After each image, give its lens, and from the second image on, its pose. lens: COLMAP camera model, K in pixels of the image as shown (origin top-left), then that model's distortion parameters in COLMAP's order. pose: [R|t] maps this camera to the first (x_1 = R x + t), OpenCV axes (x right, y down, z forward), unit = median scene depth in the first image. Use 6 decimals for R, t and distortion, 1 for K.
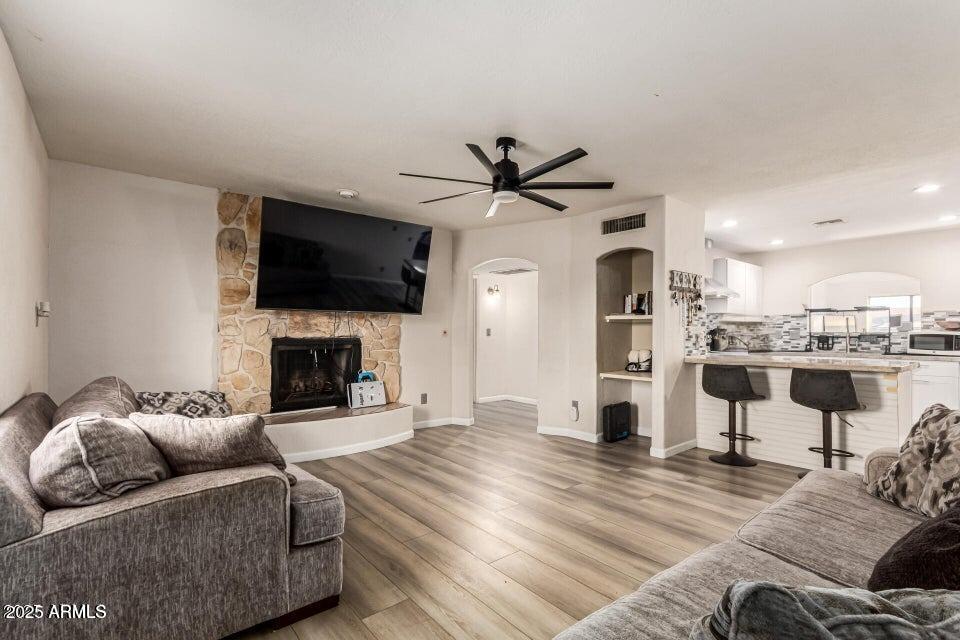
lens RADIAL K [[446.9, 0, 480.1], [0, 446.9, 327.3], [0, 0, 1]] dist [0.003330, 0.000173]
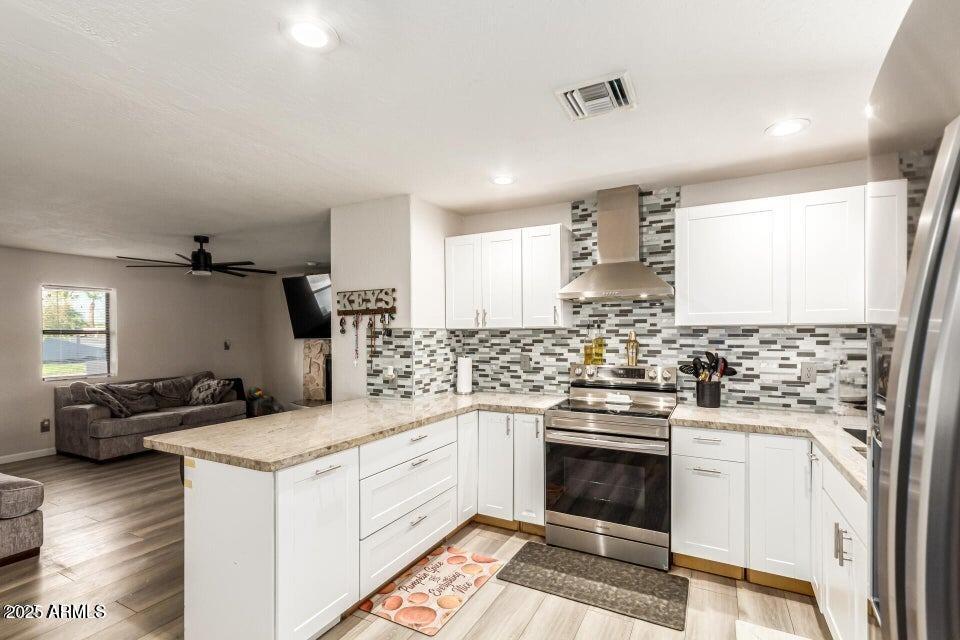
lens RADIAL K [[446.9, 0, 480.1], [0, 446.9, 327.3], [0, 0, 1]] dist [0.003330, 0.000173]
pose [[0.381694, -0.023564, -0.923988, 1.064021], [0.018773, 0.999666, -0.017739, -0.032247], [0.924098, -0.010575, 0.382009, 0.742179]]
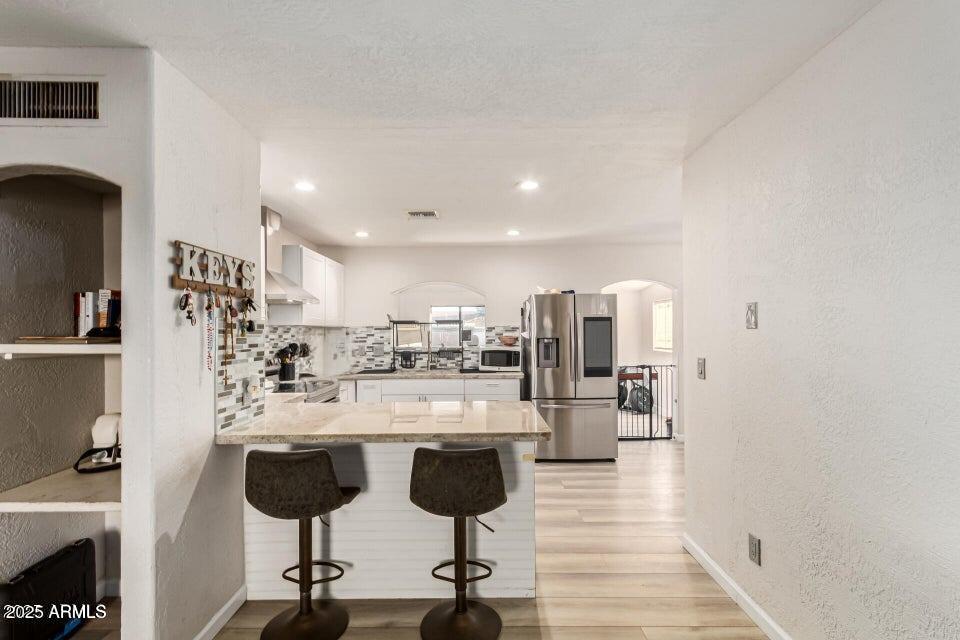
lens RADIAL K [[446.9, 0, 480.1], [0, 446.9, 327.3], [0, 0, 1]] dist [0.003330, 0.000173]
pose [[0.636741, -0.001898, 0.771075, 0.229507], [-0.001578, 0.999992, 0.003765, -0.038995], [-0.771076, -0.003614, 0.636733, 0.411278]]
